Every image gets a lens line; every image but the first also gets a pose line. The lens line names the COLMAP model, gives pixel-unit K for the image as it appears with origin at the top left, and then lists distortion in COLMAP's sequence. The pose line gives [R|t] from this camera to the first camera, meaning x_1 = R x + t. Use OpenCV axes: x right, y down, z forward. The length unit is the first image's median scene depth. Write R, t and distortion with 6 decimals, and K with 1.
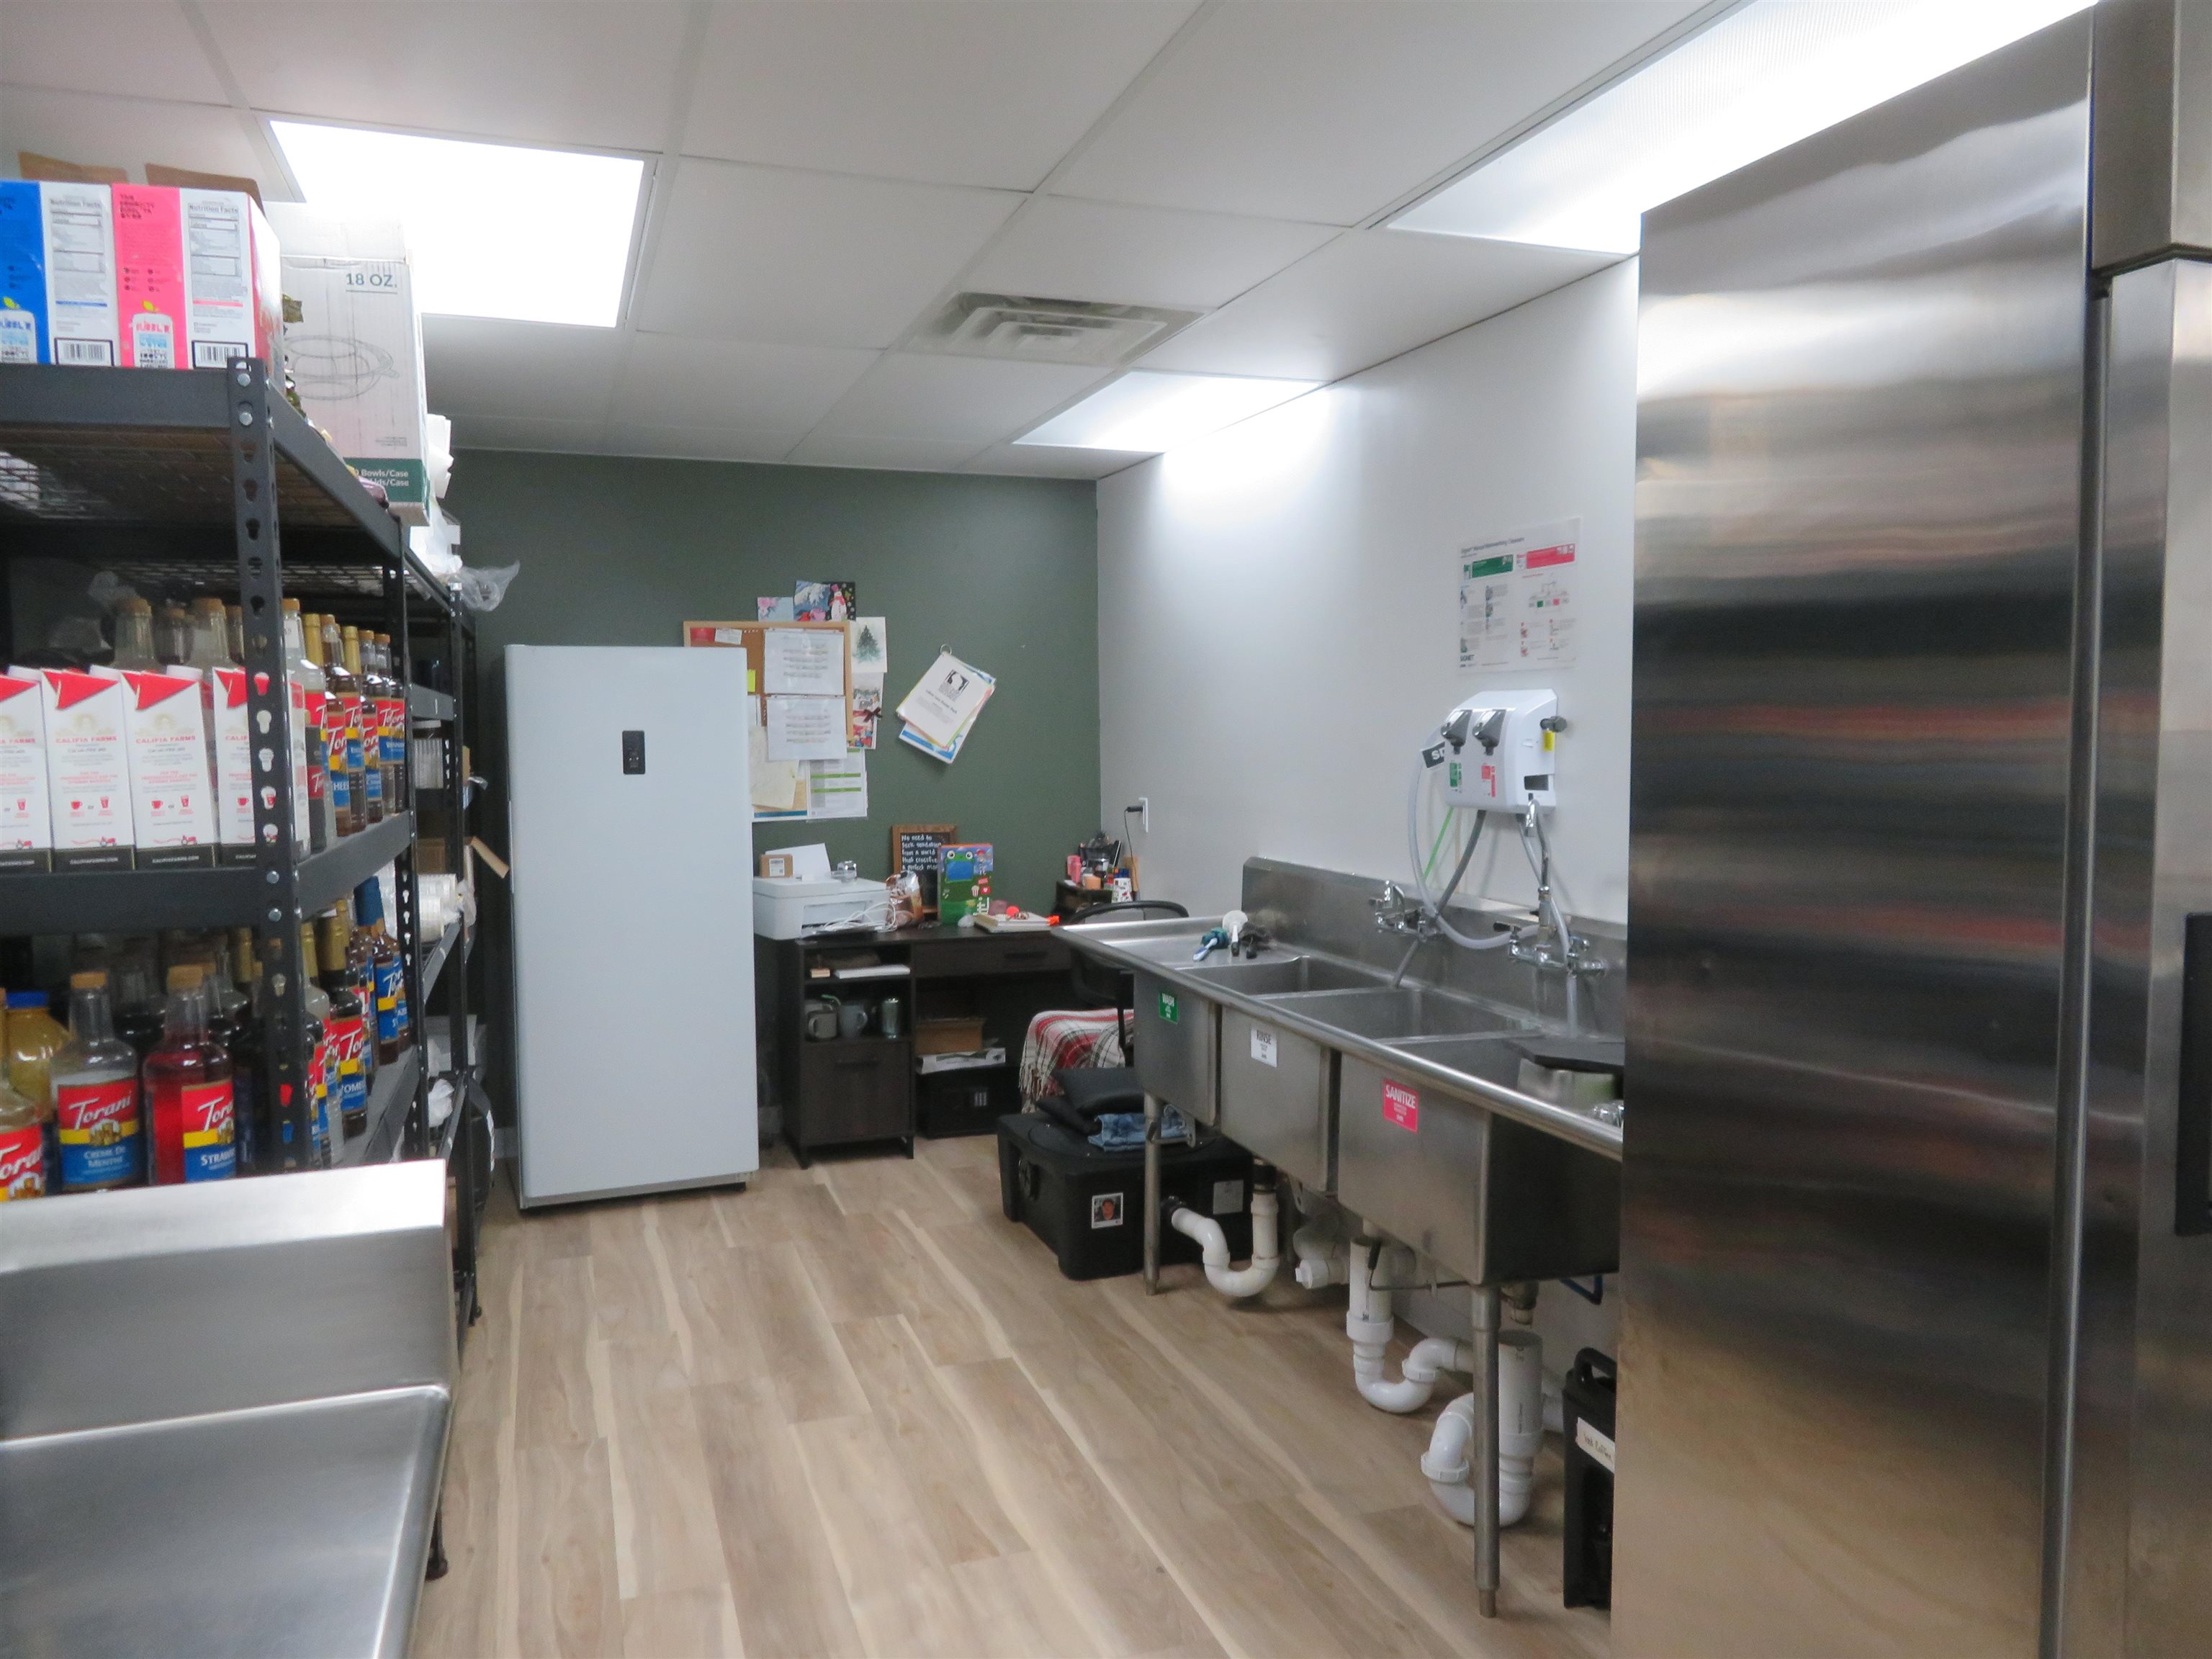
lens RADIAL K [[1581.7, 0, 1107.8], [0, 1581.7, 835.3], [0, 0, 1]] dist [0.005592, 0.000637]
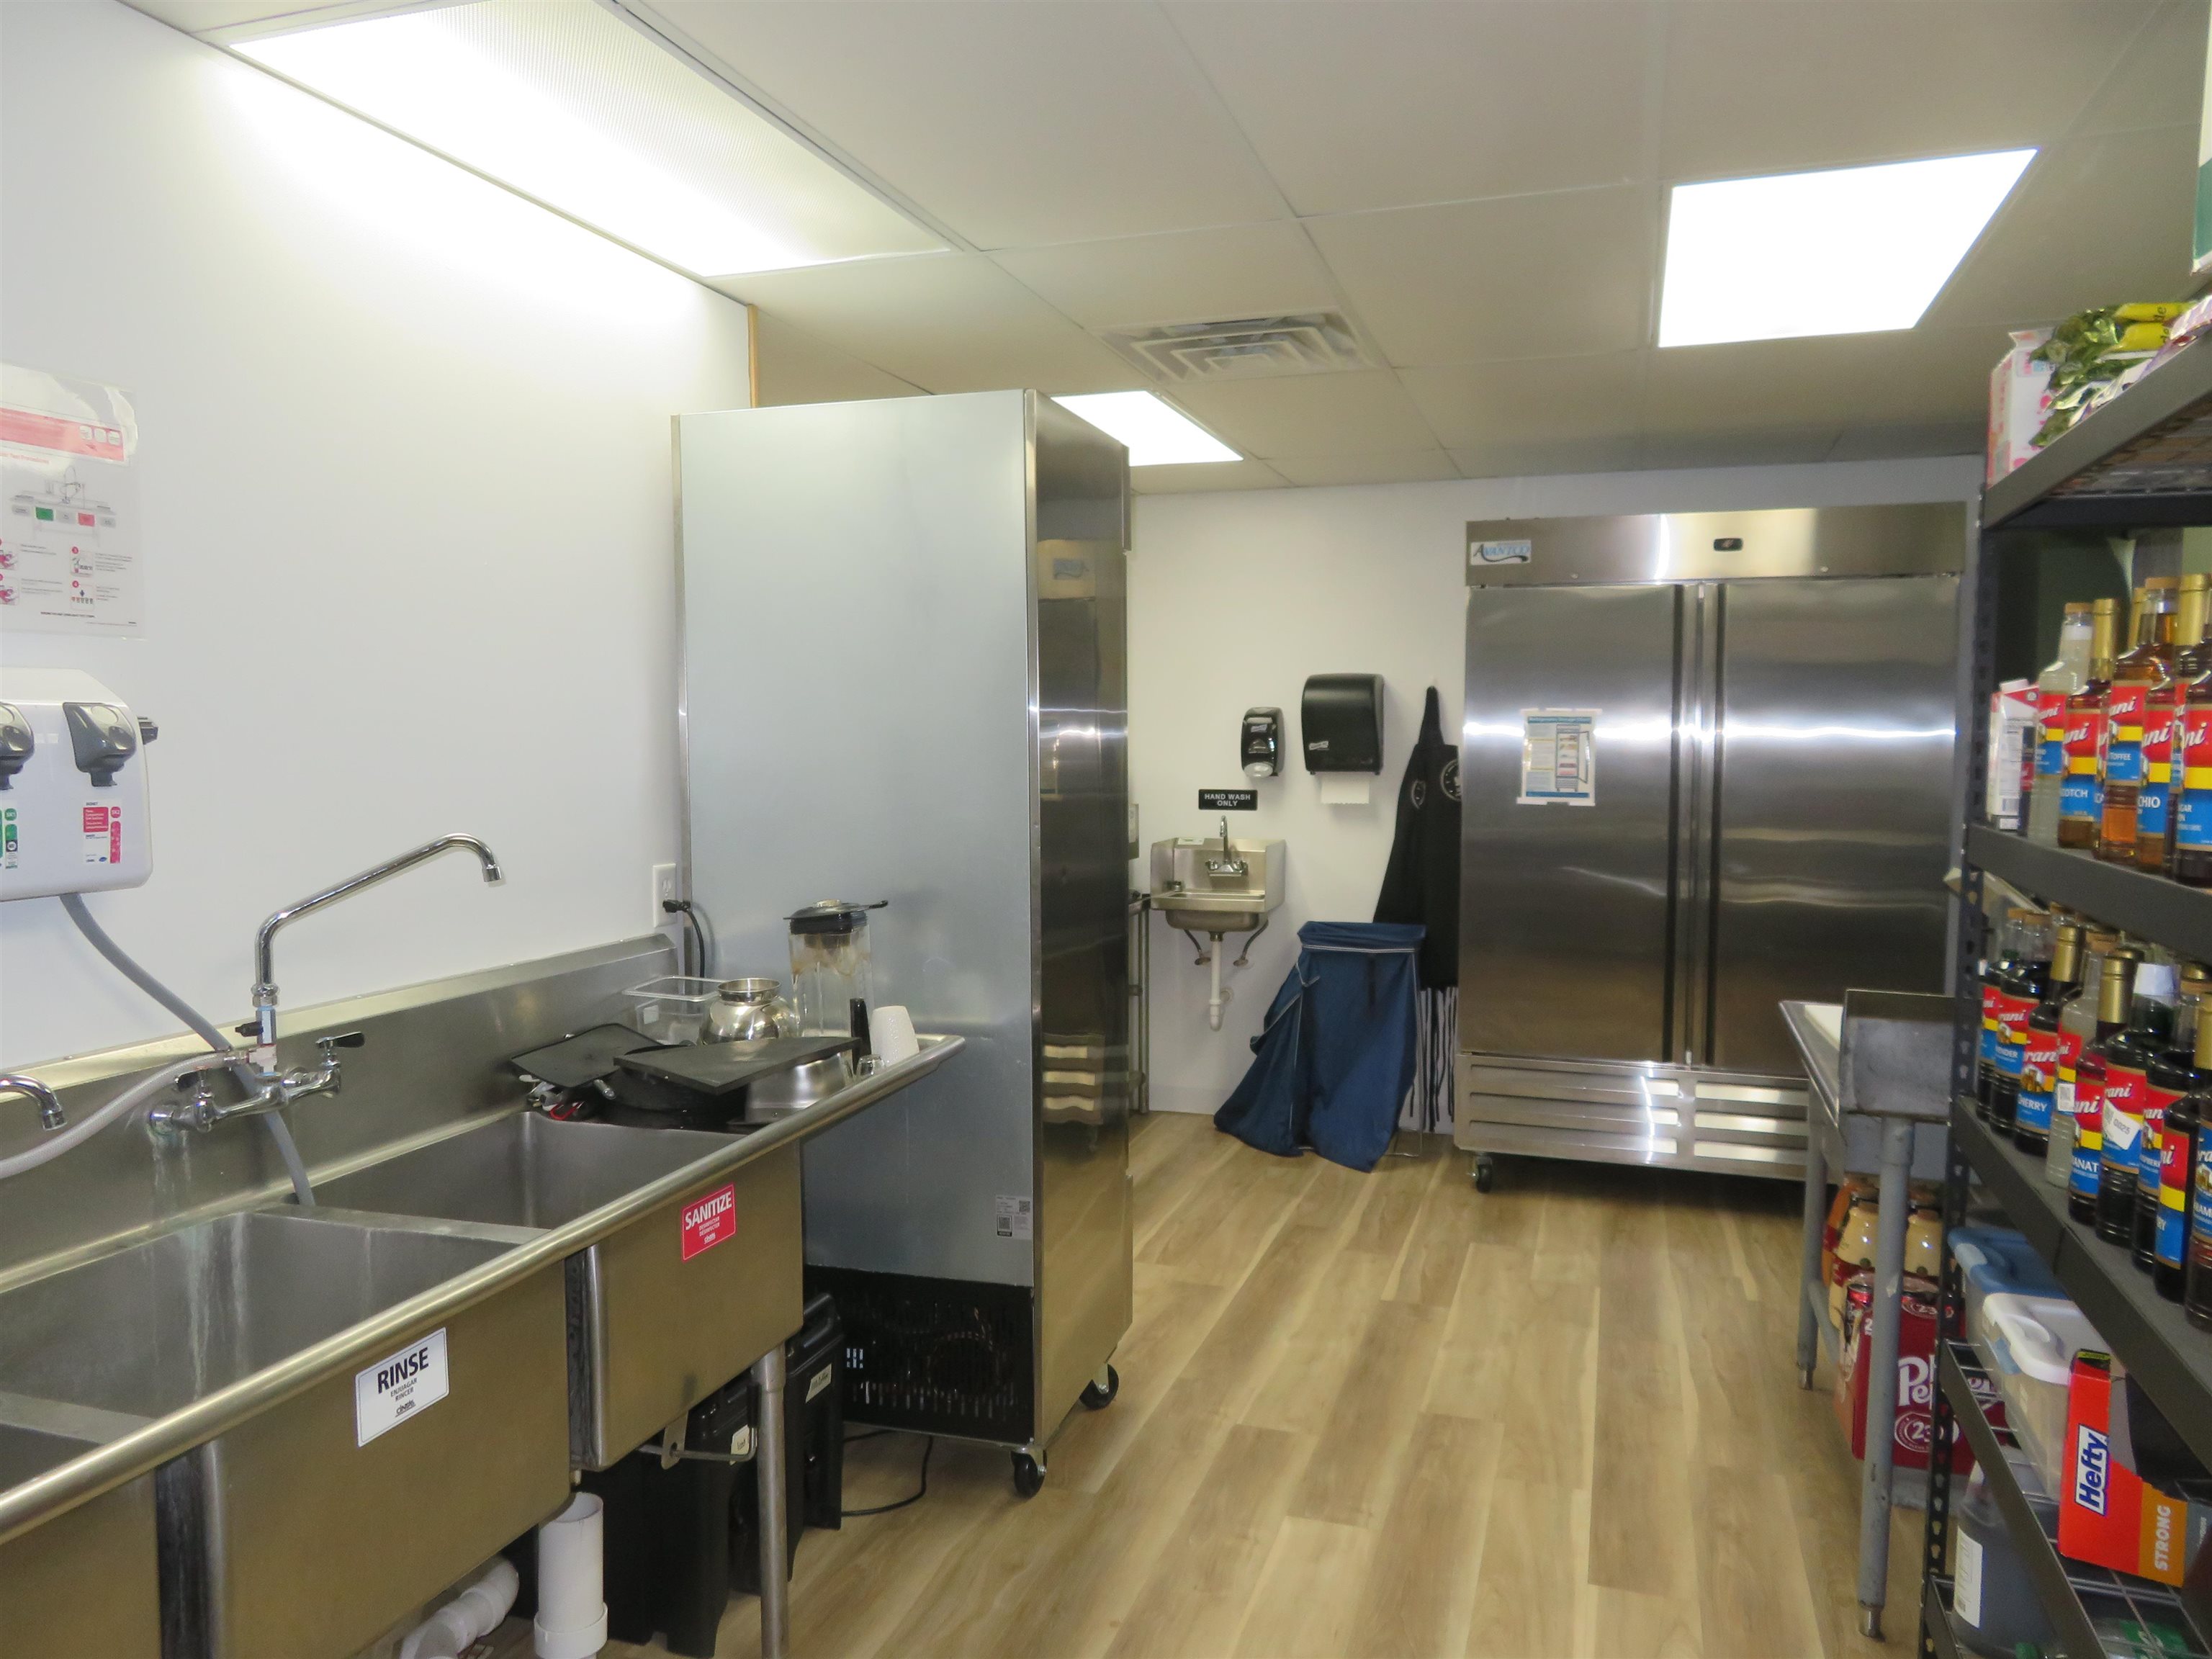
lens RADIAL K [[1581.7, 0, 1105.2], [0, 1581.7, 833.5], [0, 0, 1]] dist [0.005592, 0.000637]
pose [[-0.788732, -0.031353, 0.613938, -0.367561], [0.052291, 0.991657, 0.117821, -0.082323], [-0.612510, 0.125033, -0.780512, 1.235669]]
